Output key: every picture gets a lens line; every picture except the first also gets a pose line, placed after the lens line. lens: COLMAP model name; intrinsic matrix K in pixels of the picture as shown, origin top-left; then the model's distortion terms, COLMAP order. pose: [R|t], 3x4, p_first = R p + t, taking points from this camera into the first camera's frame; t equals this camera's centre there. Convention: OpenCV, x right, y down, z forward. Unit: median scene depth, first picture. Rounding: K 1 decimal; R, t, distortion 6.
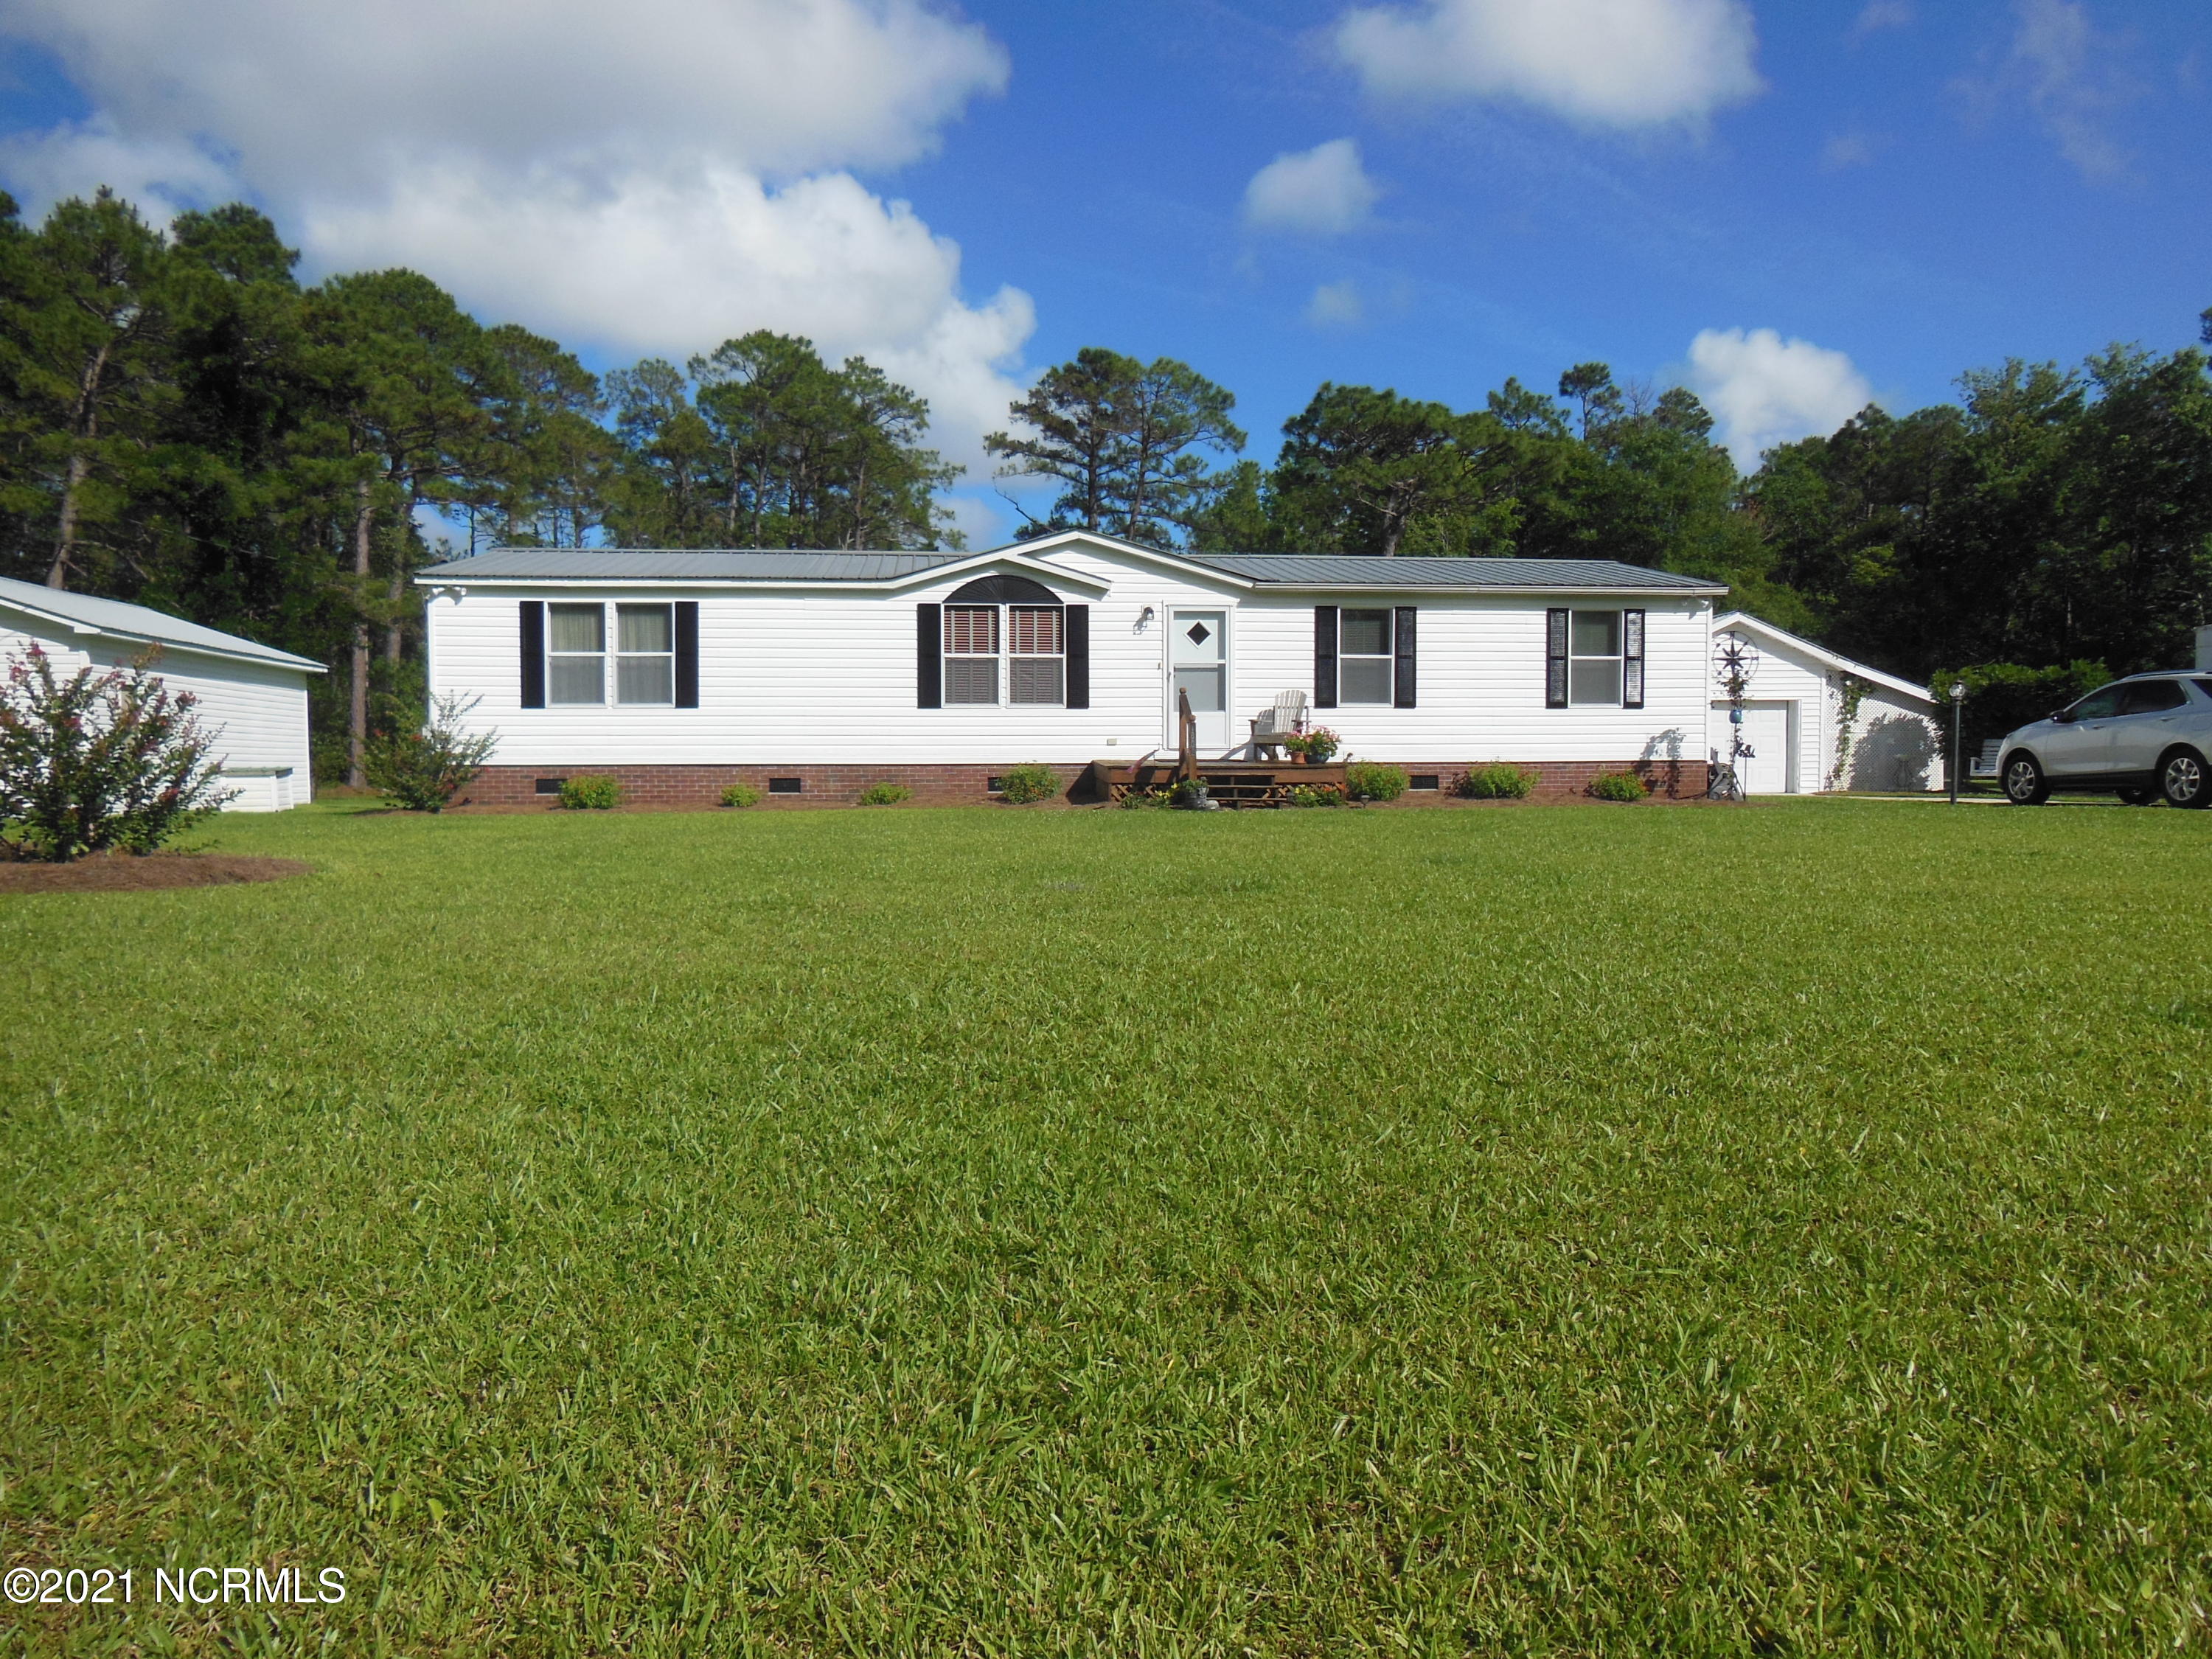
lens RADIAL K [[1608.2, 0, 1106.0], [0, 1608.2, 829.5], [0, 0, 1]] dist [-0.020858, -0.000800]
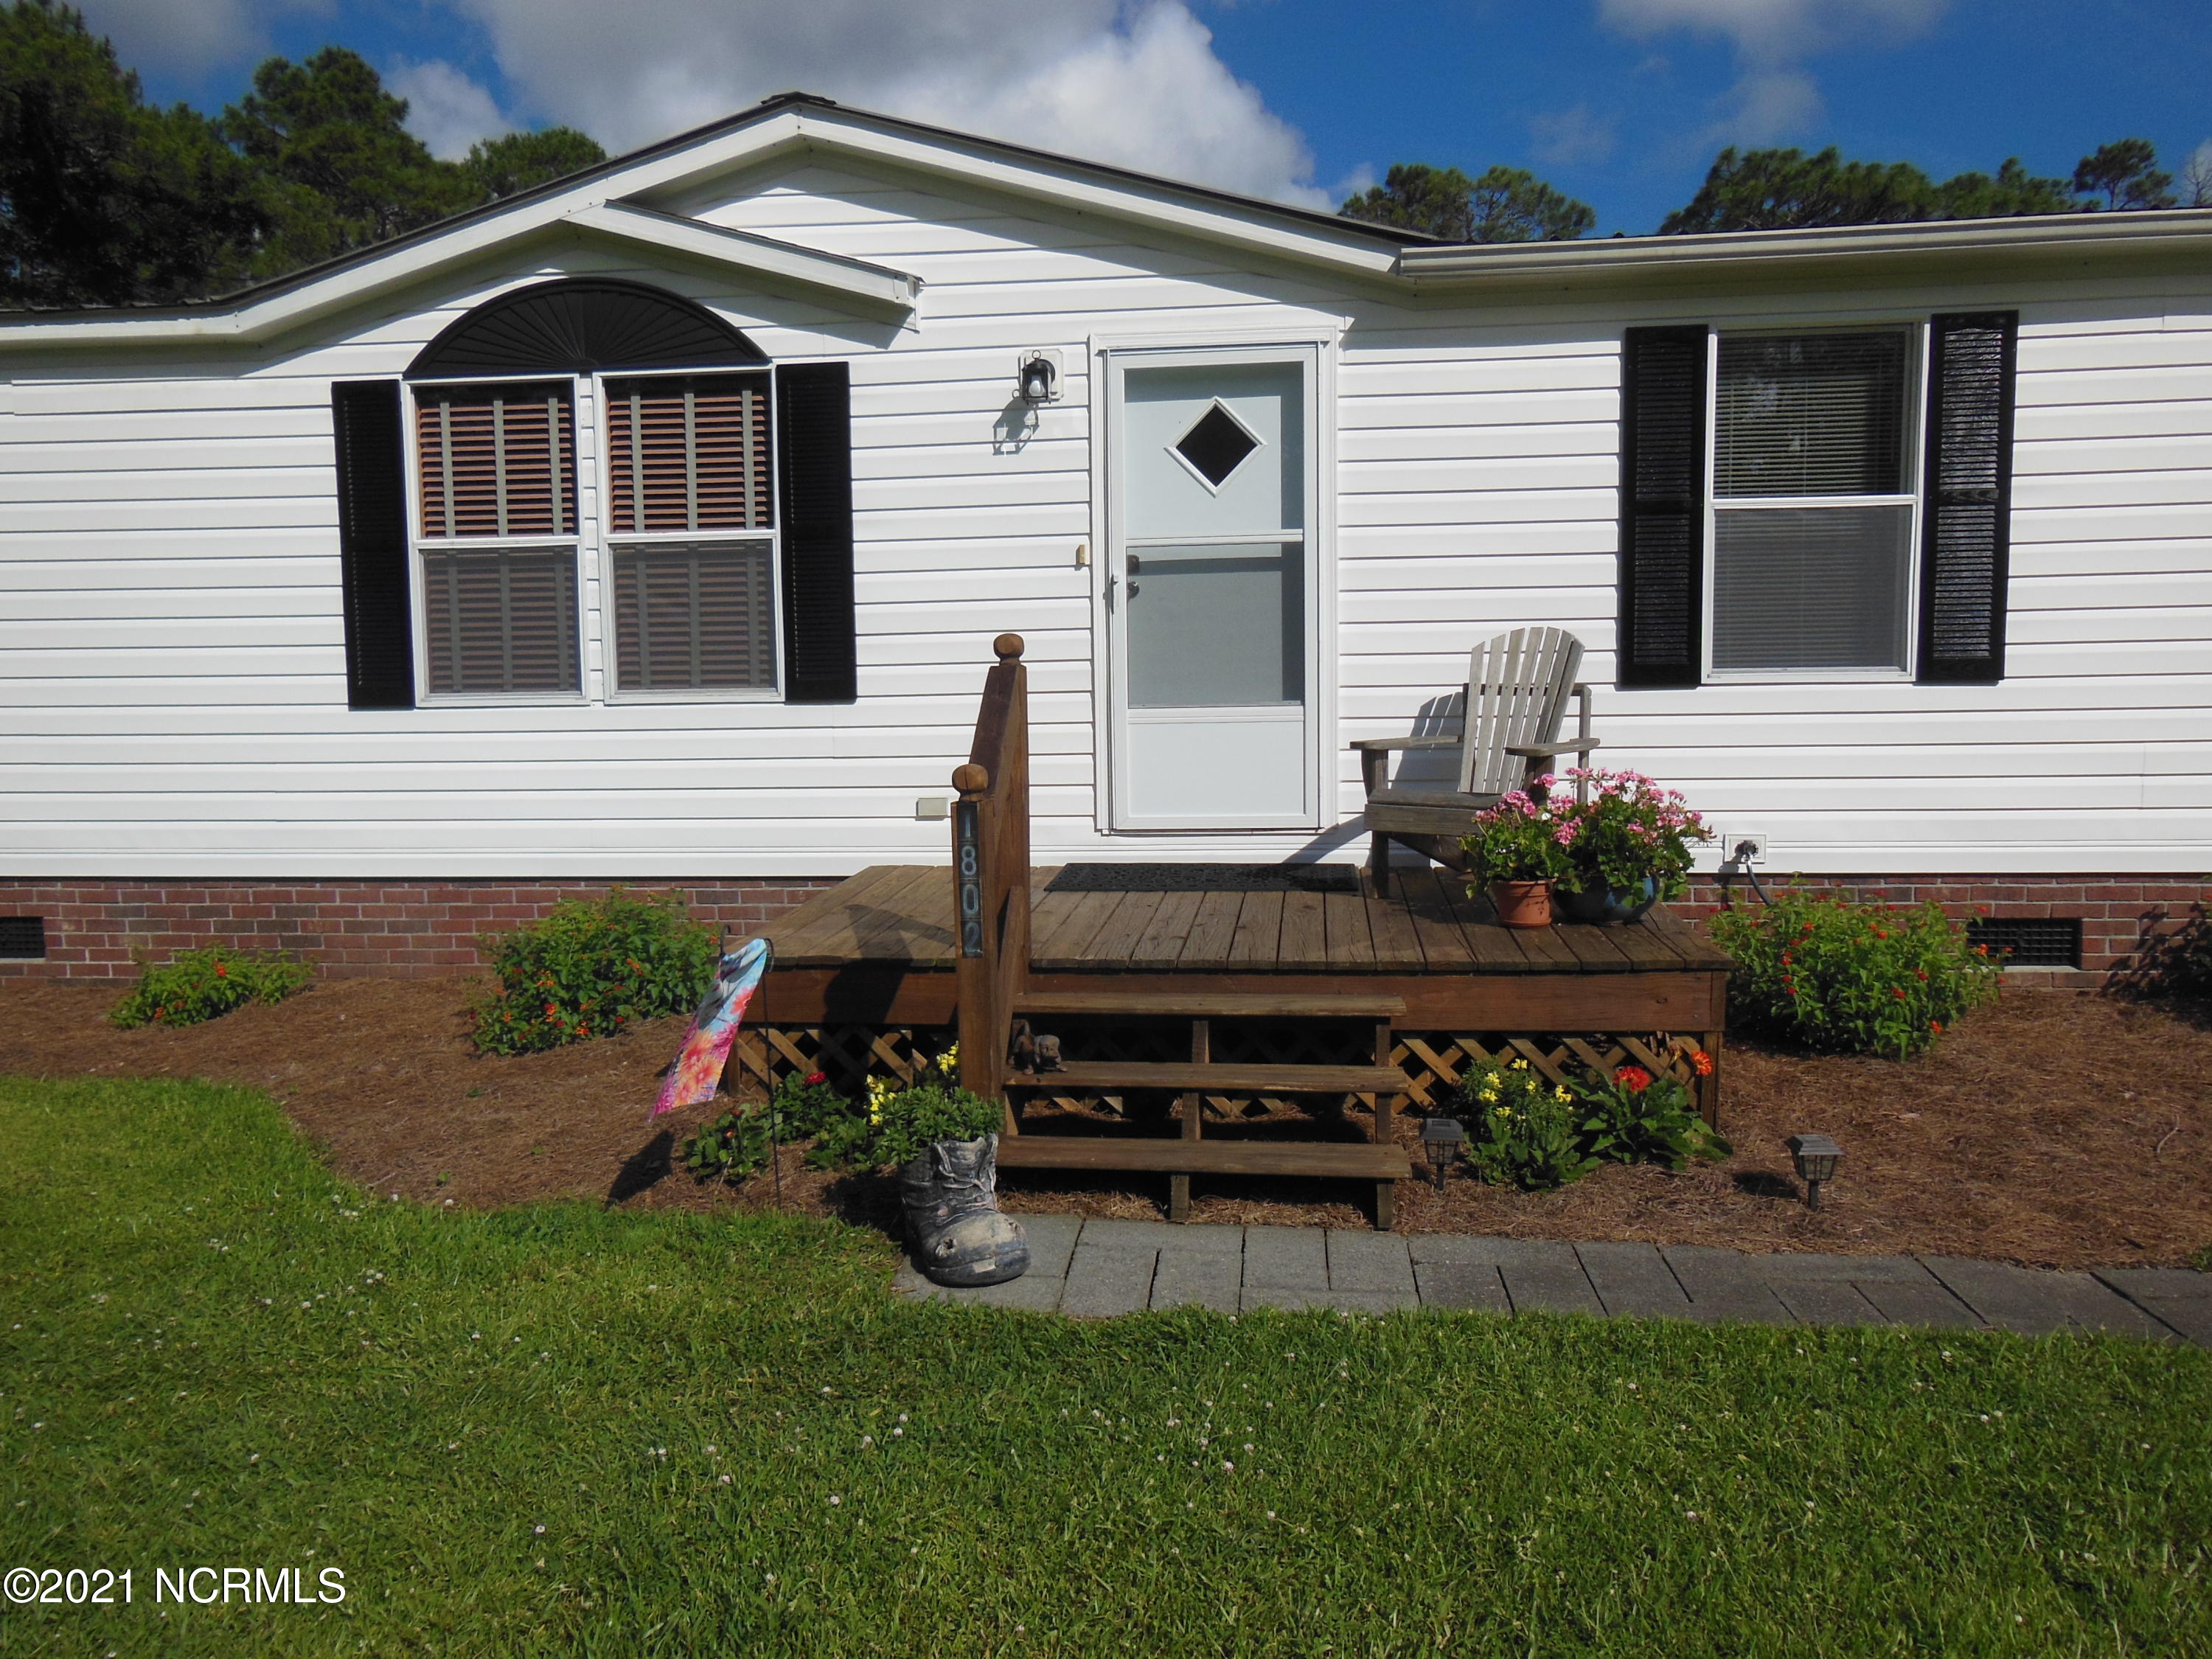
lens RADIAL K [[1635.8, 0, 1106.0], [0, 1635.8, 829.5], [0, 0, 1]] dist [0.008998, 0.007642]
pose [[0.974522, 0.006362, -0.224204, 0.107359], [0.003060, 0.999127, 0.041653, -0.063504], [0.224273, -0.041277, 0.973652, 0.700471]]
